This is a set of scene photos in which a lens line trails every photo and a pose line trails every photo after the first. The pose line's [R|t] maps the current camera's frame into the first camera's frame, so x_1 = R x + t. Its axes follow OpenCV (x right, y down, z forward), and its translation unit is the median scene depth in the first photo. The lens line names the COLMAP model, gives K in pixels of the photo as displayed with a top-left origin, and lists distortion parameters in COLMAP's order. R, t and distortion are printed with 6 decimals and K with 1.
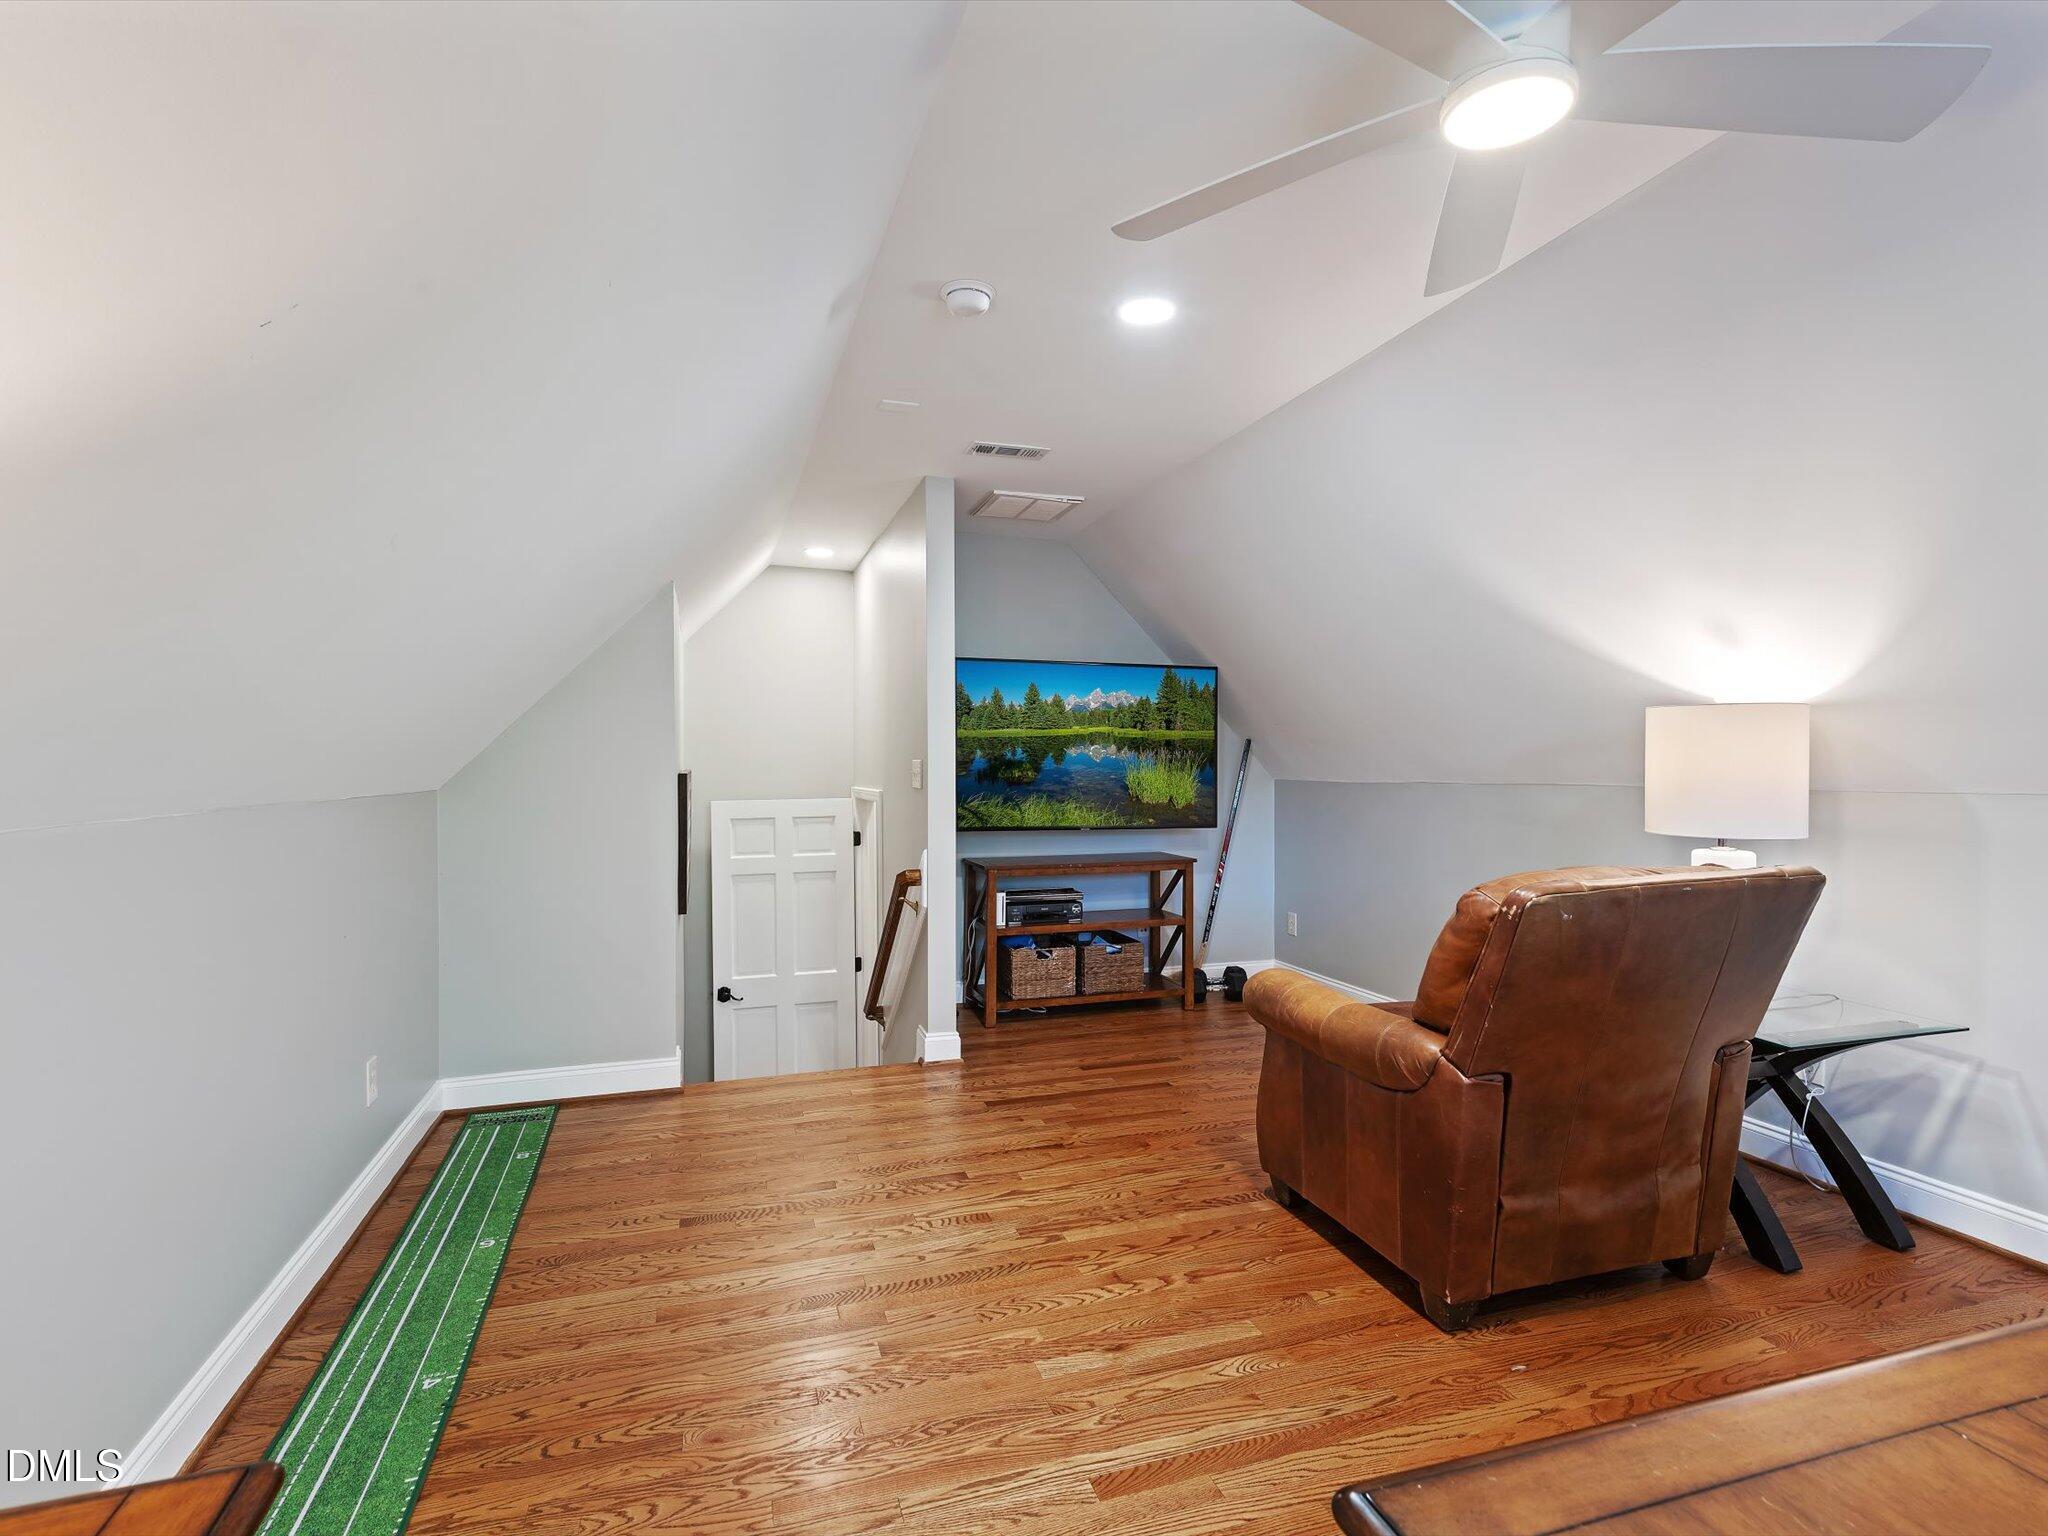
lens RADIAL K [[979.0, 0, 1024.7], [0, 979.0, 766.1], [0, 0, 1]] dist [0.009202, -0.000200]
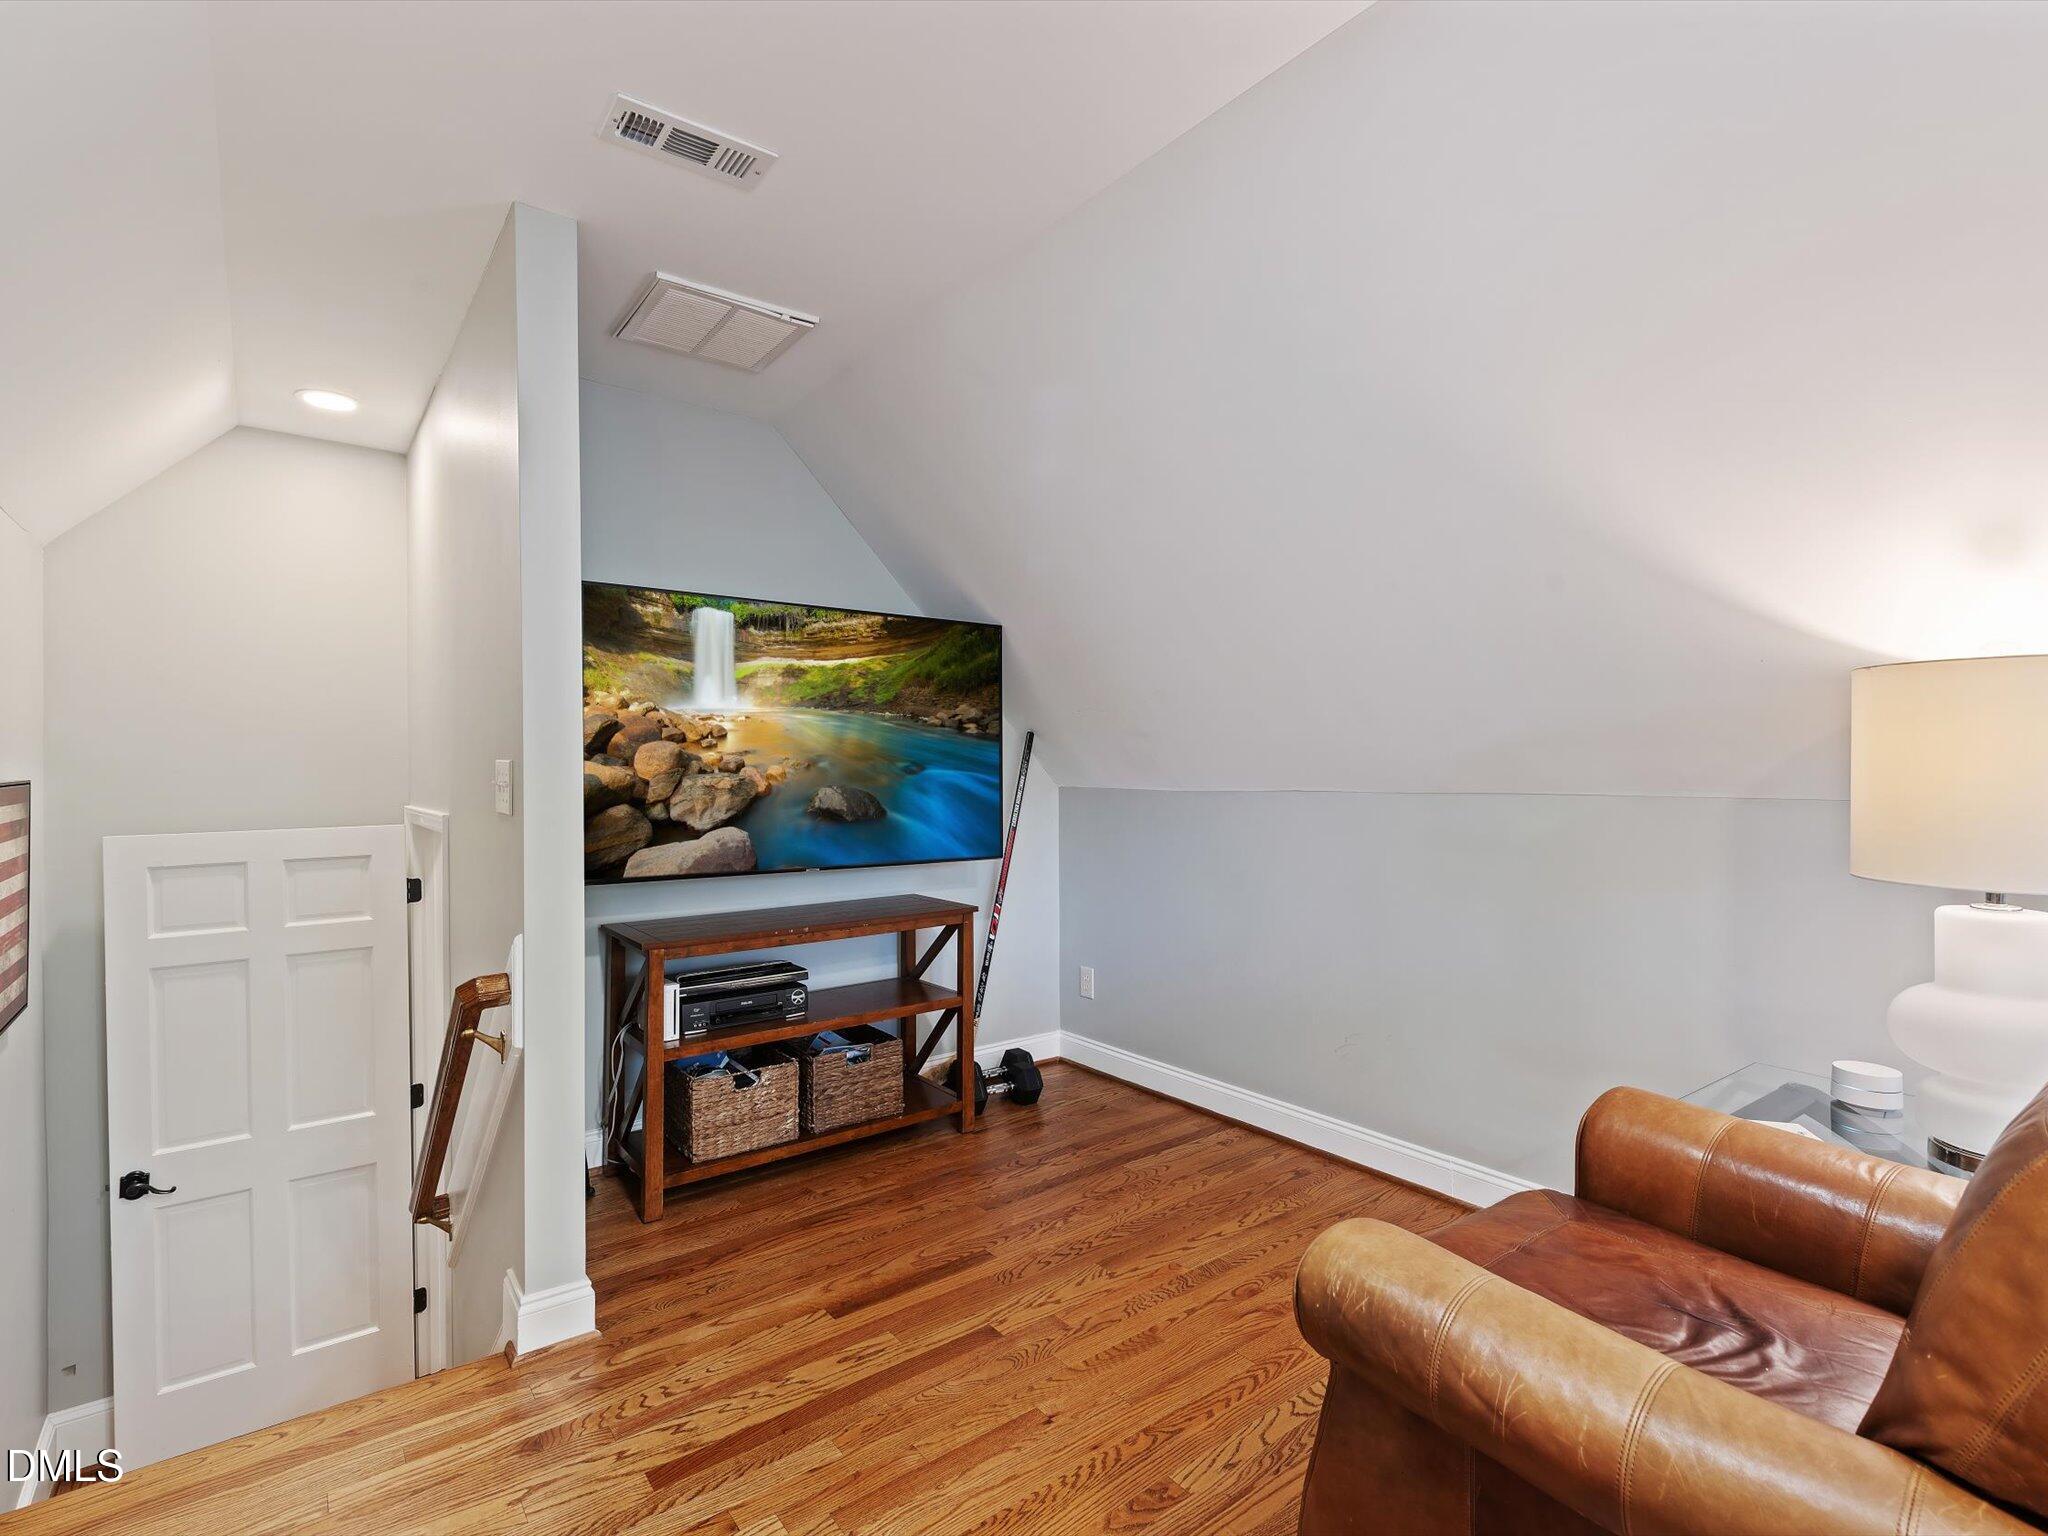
lens RADIAL K [[979.0, 0, 1022.7], [0, 979.0, 770.0], [0, 0, 1]] dist [0.009202, -0.000200]
pose [[0.943883, -0.004490, 0.330249, -0.018600], [0.004108, 0.999990, 0.001857, -0.000893], [-0.330254, -0.000396, 0.943892, 0.364313]]
